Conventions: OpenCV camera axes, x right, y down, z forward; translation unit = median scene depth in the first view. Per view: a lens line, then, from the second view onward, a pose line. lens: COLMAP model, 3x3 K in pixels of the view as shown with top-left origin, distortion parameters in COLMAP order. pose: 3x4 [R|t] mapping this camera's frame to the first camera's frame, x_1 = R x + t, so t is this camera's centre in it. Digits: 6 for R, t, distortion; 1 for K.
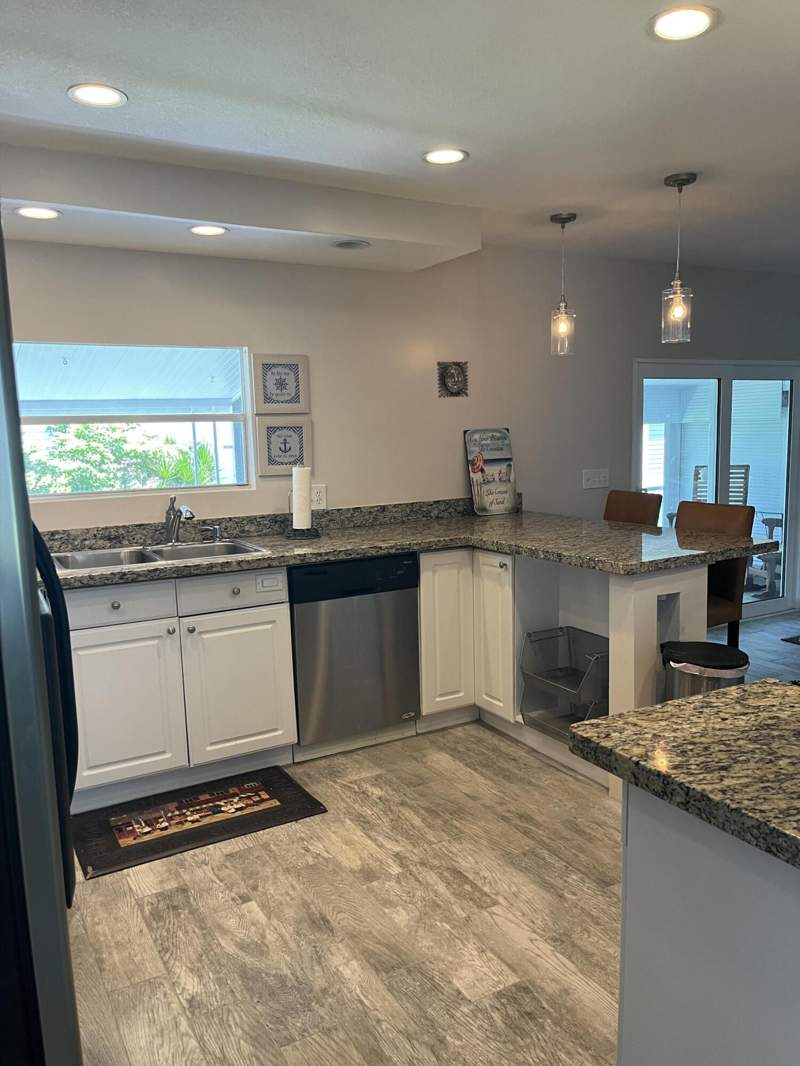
lens RADIAL K [[805.3, 0, 400.9], [0, 805.3, 531.4], [0, 0, 1]] dist [0.022957, -0.036323]
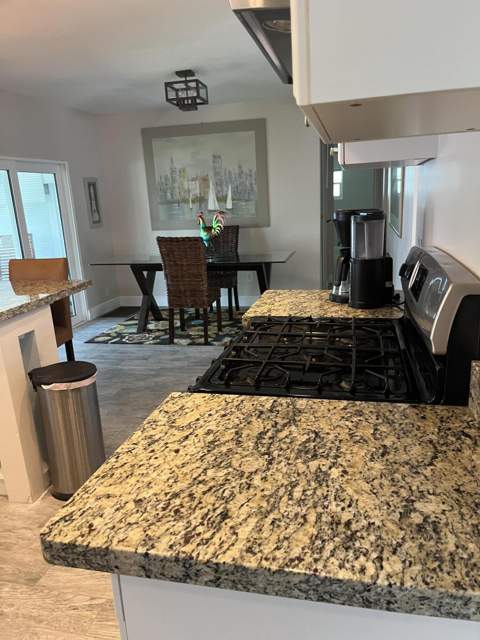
lens RADIAL K [[483.5, 0, 235.8], [0, 483.5, 328.5], [0, 0, 1]] dist [0.022957, -0.036323]
pose [[0.674663, -0.204241, 0.709306, 0.035699], [0.129299, 0.978799, 0.158856, -0.014384], [-0.726713, -0.015462, 0.686767, 0.503395]]
